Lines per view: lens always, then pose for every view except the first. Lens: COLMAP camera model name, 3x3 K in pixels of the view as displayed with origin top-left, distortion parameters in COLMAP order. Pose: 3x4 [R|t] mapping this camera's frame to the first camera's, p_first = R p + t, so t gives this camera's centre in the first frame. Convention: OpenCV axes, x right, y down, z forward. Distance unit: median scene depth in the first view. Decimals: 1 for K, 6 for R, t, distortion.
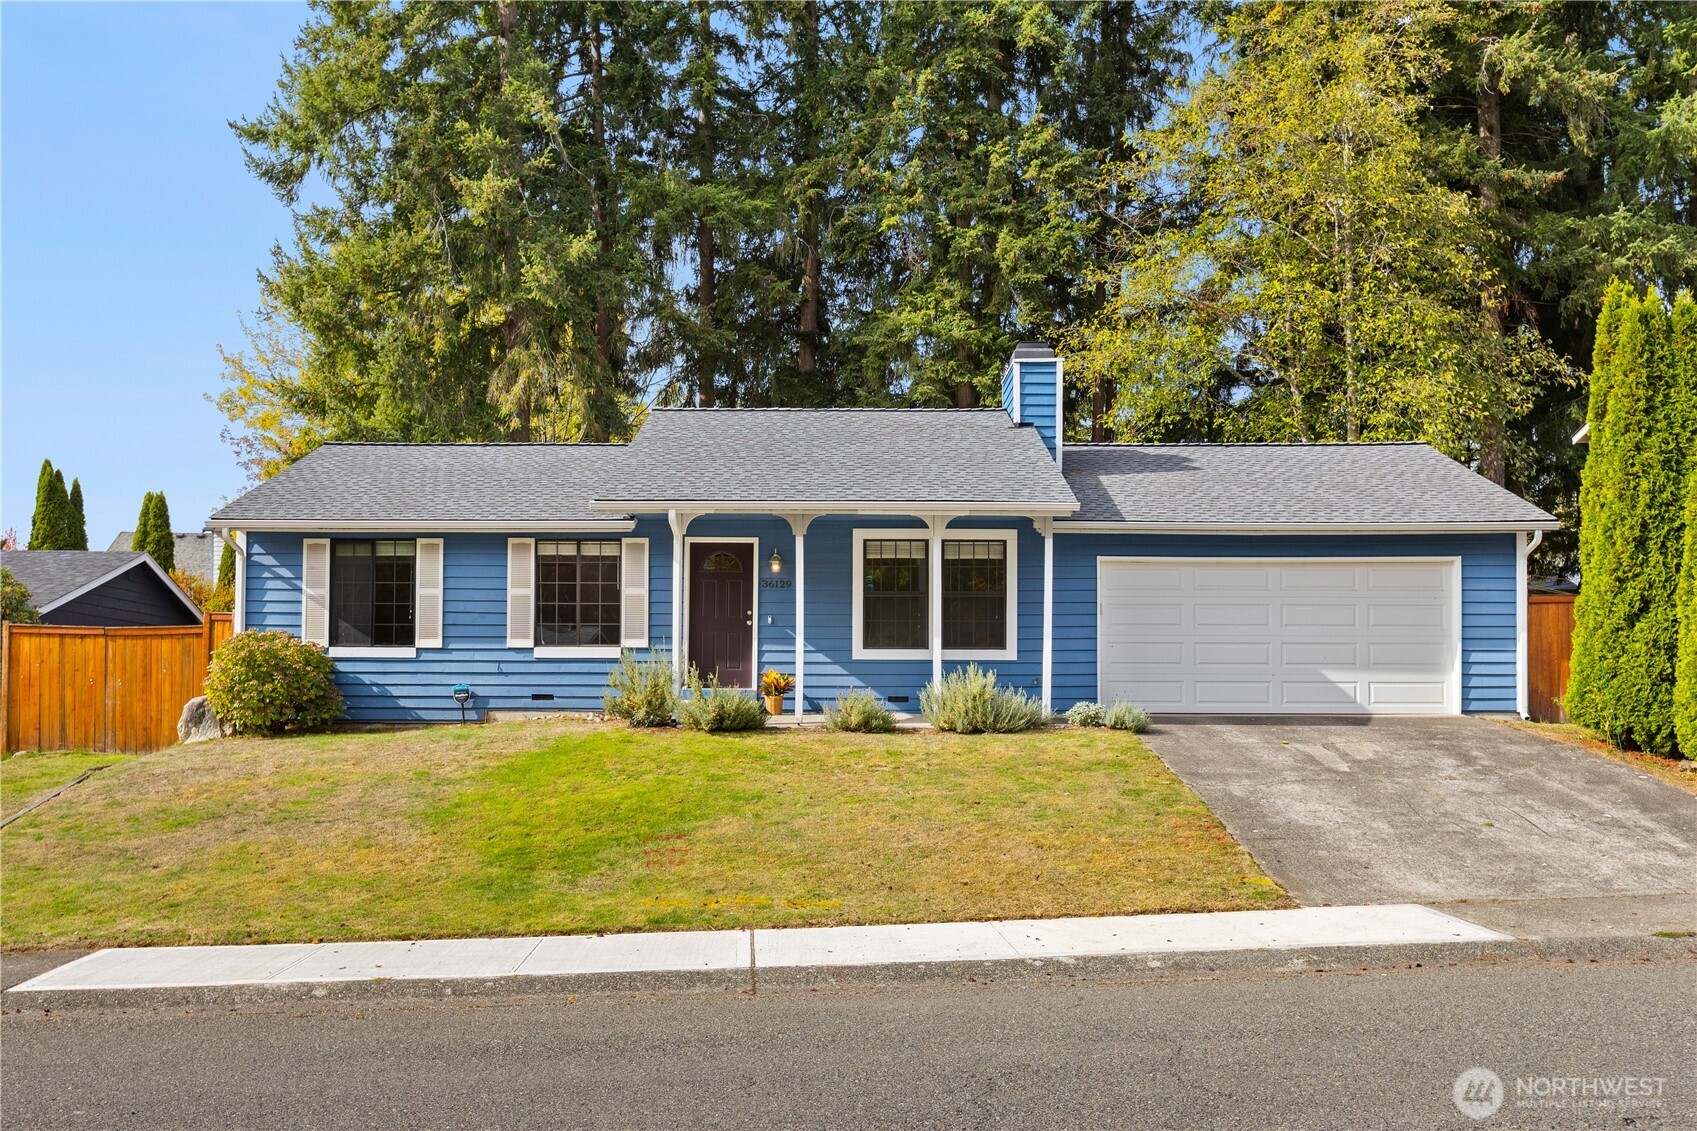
lens RADIAL K [[1451.9, 0, 848.5], [0, 1451.9, 565.5], [0, 0, 1]] dist [-0.007065, -0.004036]
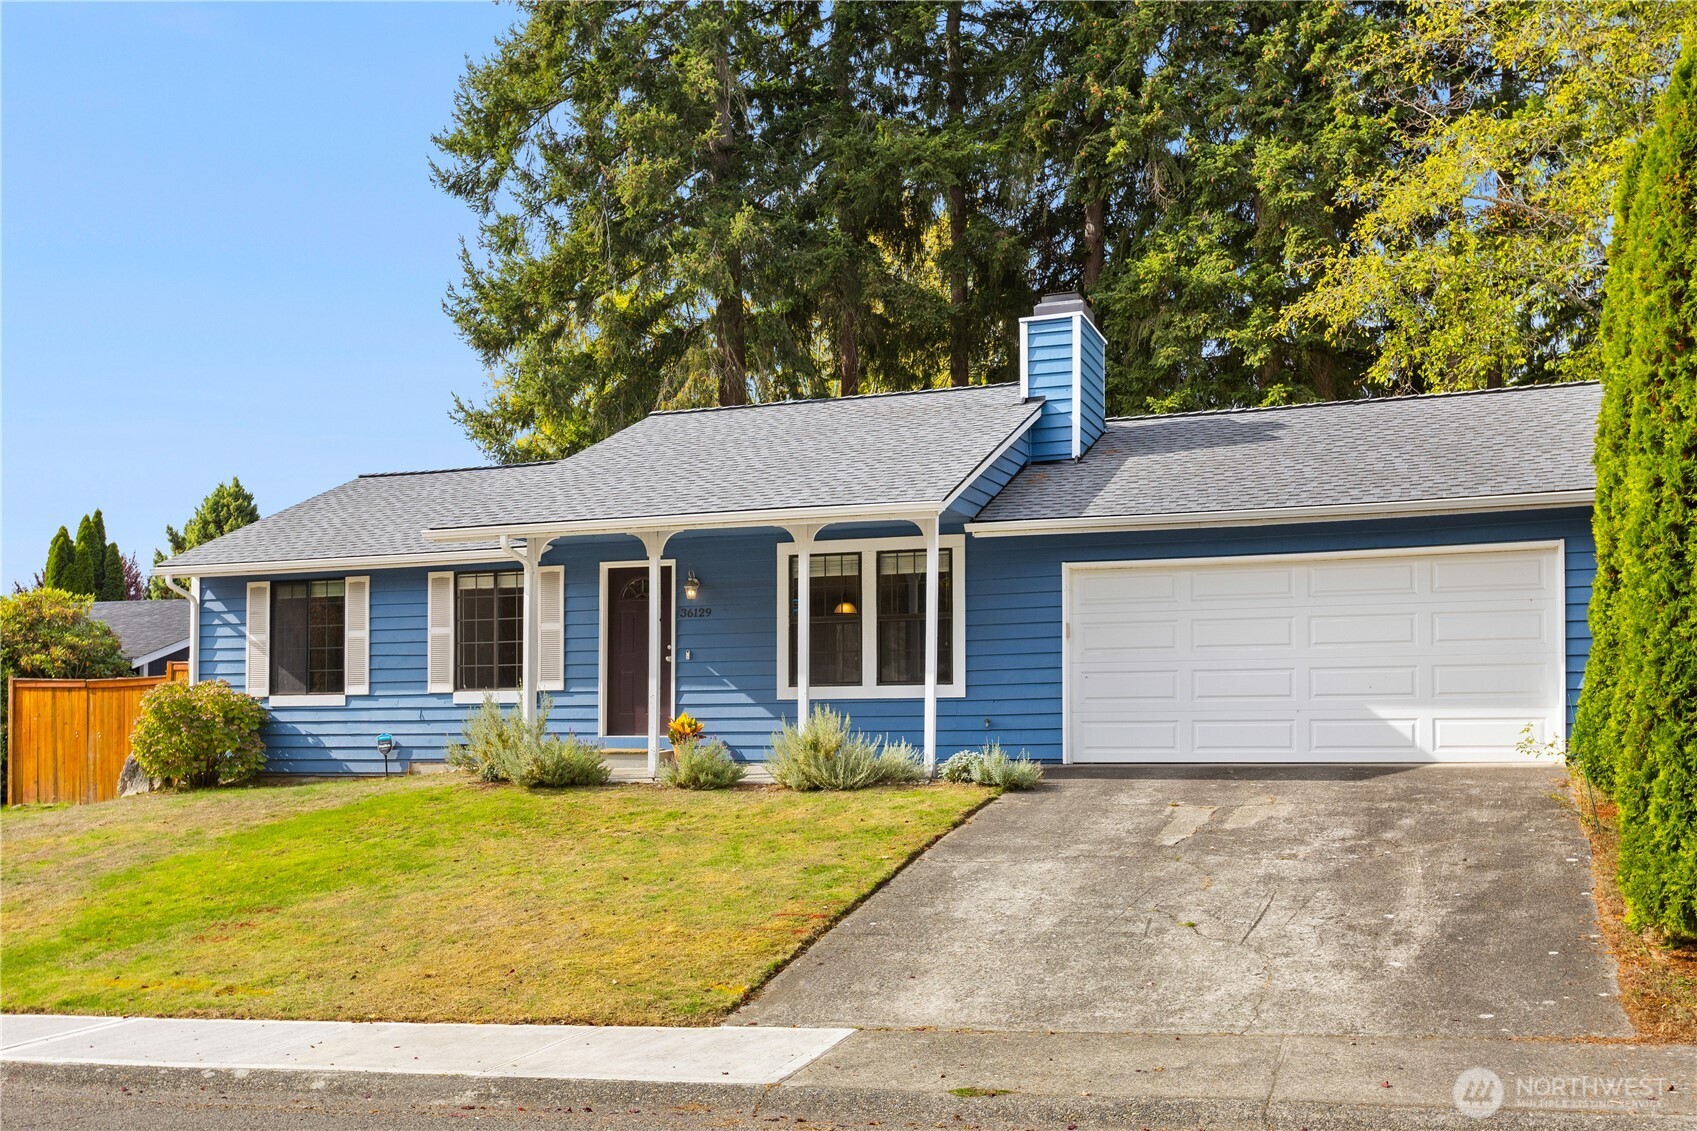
lens RADIAL K [[1718.0, 0, 848.5], [0, 1718.0, 565.5], [0, 0, 1]] dist [-0.011753, -0.001743]
pose [[0.930431, -0.044984, -0.363696, 0.404012], [0.043219, 0.998981, -0.012993, 0.002043], [0.363910, -0.003630, 0.931427, 0.093650]]
